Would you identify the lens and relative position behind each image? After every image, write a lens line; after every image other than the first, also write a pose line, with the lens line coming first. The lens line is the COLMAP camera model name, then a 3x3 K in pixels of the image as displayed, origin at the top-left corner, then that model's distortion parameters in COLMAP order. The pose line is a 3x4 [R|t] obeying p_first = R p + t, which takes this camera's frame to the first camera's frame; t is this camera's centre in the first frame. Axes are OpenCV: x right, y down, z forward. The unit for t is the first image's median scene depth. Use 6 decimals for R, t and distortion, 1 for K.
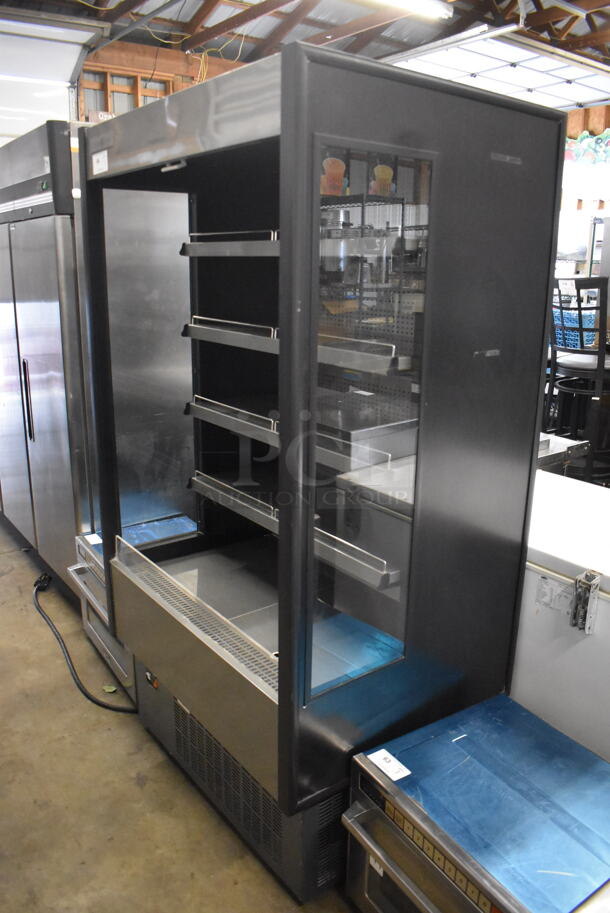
lens RADIAL K [[710.8, 0, 305.0], [0, 710.8, 456.5], [0, 0, 1]] dist [-0.085985, -0.003233]
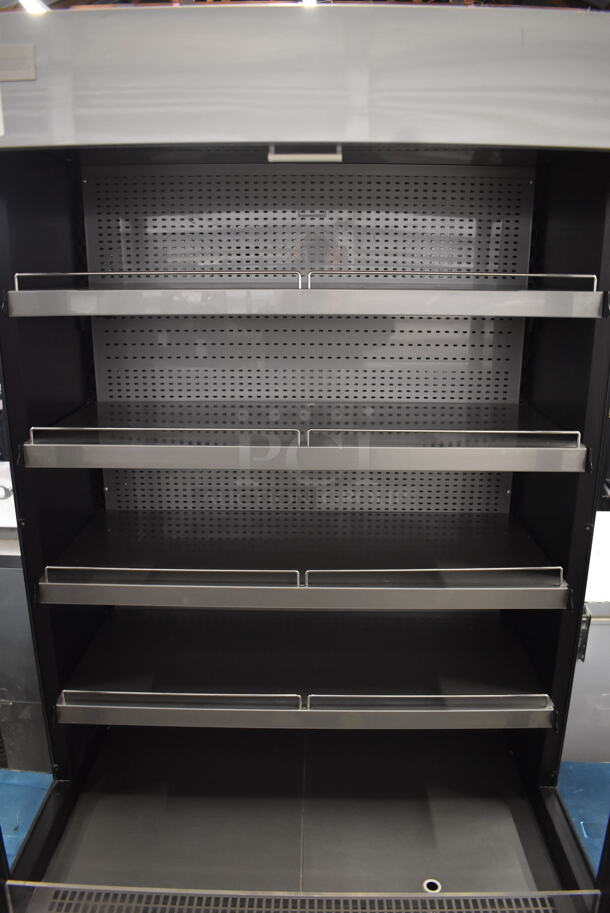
lens RADIAL K [[710.8, 0, 305.0], [0, 710.8, 456.5], [0, 0, 1]] dist [-0.085985, -0.003233]
pose [[0.609078, -0.223260, 0.761038, -0.415556], [0.214370, 0.970188, 0.113051, -0.183148], [-0.763590, 0.094287, 0.638781, 0.487108]]
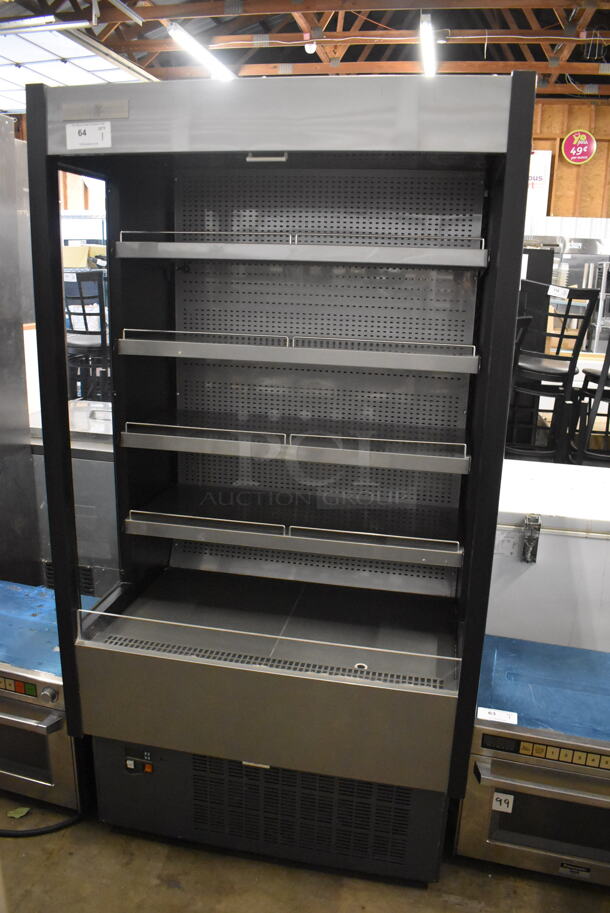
lens RADIAL K [[710.8, 0, 305.0], [0, 710.8, 456.5], [0, 0, 1]] dist [-0.085985, -0.003233]
pose [[0.745198, -0.159196, 0.647562, -0.536710], [0.157163, 0.985659, 0.061455, -0.062907], [-0.648058, 0.055977, 0.759531, 0.221190]]
